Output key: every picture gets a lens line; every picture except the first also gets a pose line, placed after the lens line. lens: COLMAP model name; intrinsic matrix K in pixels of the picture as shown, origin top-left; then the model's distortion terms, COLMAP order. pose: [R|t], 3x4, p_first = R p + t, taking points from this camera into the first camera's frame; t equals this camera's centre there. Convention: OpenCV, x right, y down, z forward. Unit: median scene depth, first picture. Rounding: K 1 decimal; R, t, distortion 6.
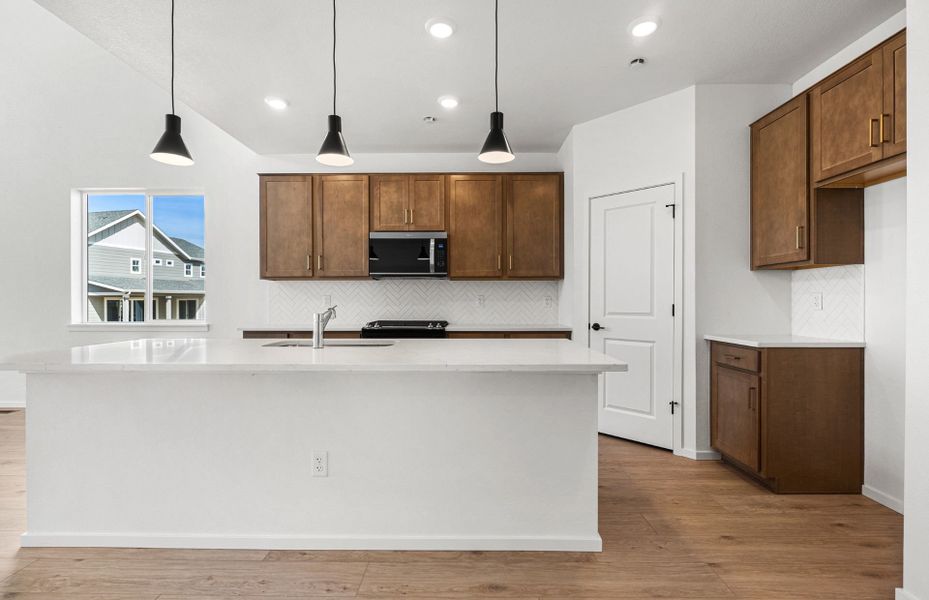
lens RADIAL K [[427.5, 0, 462.5], [0, 427.5, 304.9], [0, 0, 1]] dist [-0.003686, -0.000239]
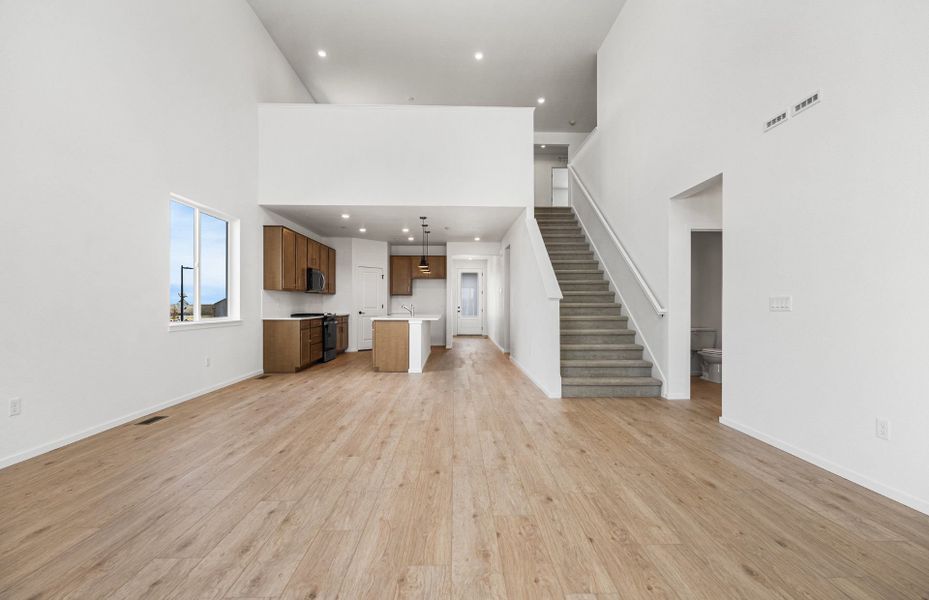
lens RADIAL K [[411.9, 0, 464.5], [0, 411.9, 300.0], [0, 0, 1]] dist [-0.002454, -0.000276]
pose [[-0.046489, 0.010206, 0.998867, -2.116556], [0.008468, 0.999916, -0.009822, 0.000269], [-0.998883, 0.008001, -0.046571, 0.383897]]
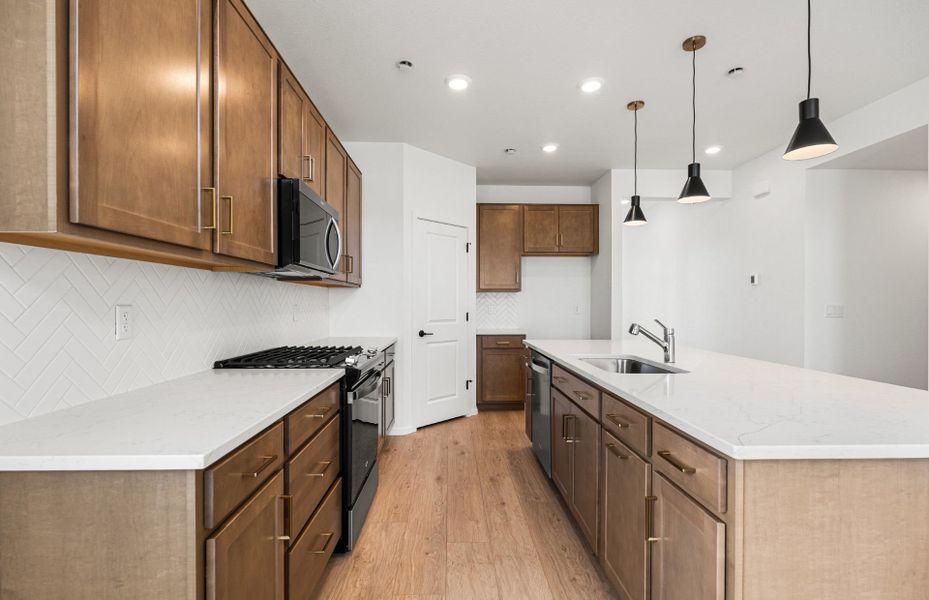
lens RADIAL K [[427.5, 0, 462.5], [0, 427.5, 304.9], [0, 0, 1]] dist [-0.003686, -0.000239]
pose [[-0.047689, -0.001776, 0.998861, -0.712689], [0.008566, 0.999961, 0.002187, -0.022855], [-0.998826, 0.008661, -0.047672, 0.824761]]
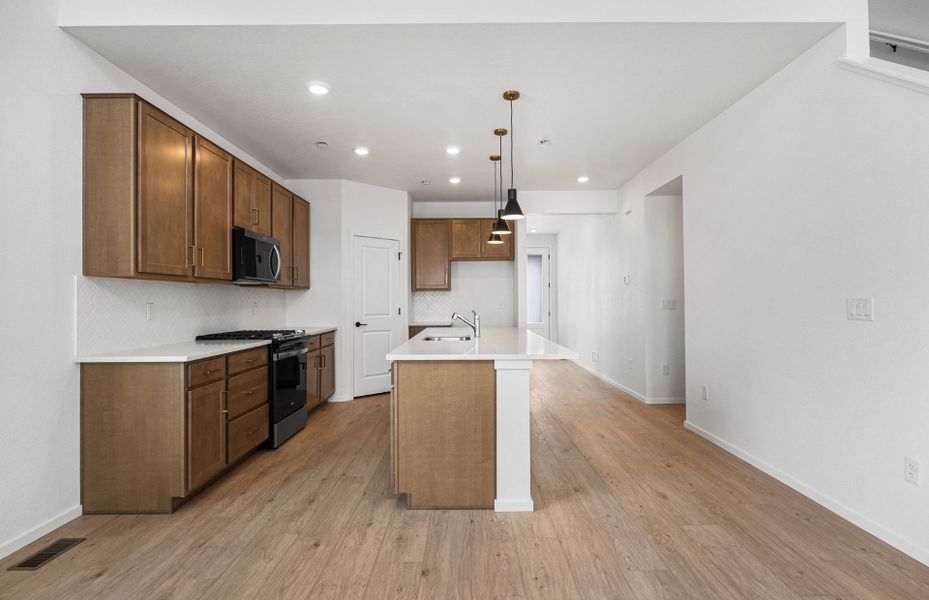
lens RADIAL K [[476.1, 0, 465.3], [0, 476.1, 294.7], [0, 0, 1]] dist [0.000085, -0.000039]
pose [[-0.016939, 0.014452, 0.999752, -1.148266], [0.016453, 0.999764, -0.014174, -0.018687], [-0.999721, 0.016209, -0.017173, 0.576048]]
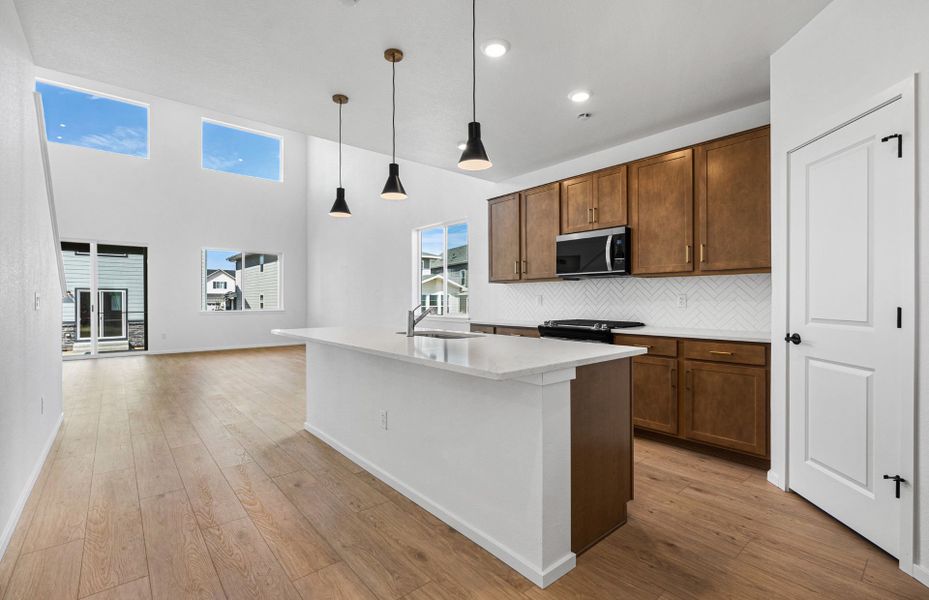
lens RADIAL K [[411.9, 0, 464.5], [0, 411.9, 300.0], [0, 0, 1]] dist [-0.002454, -0.000276]
pose [[0.662410, 0.000197, -0.749142, 0.395776], [-0.006456, 0.999964, -0.005446, -0.003568], [0.749114, 0.008444, 0.662387, 0.147149]]
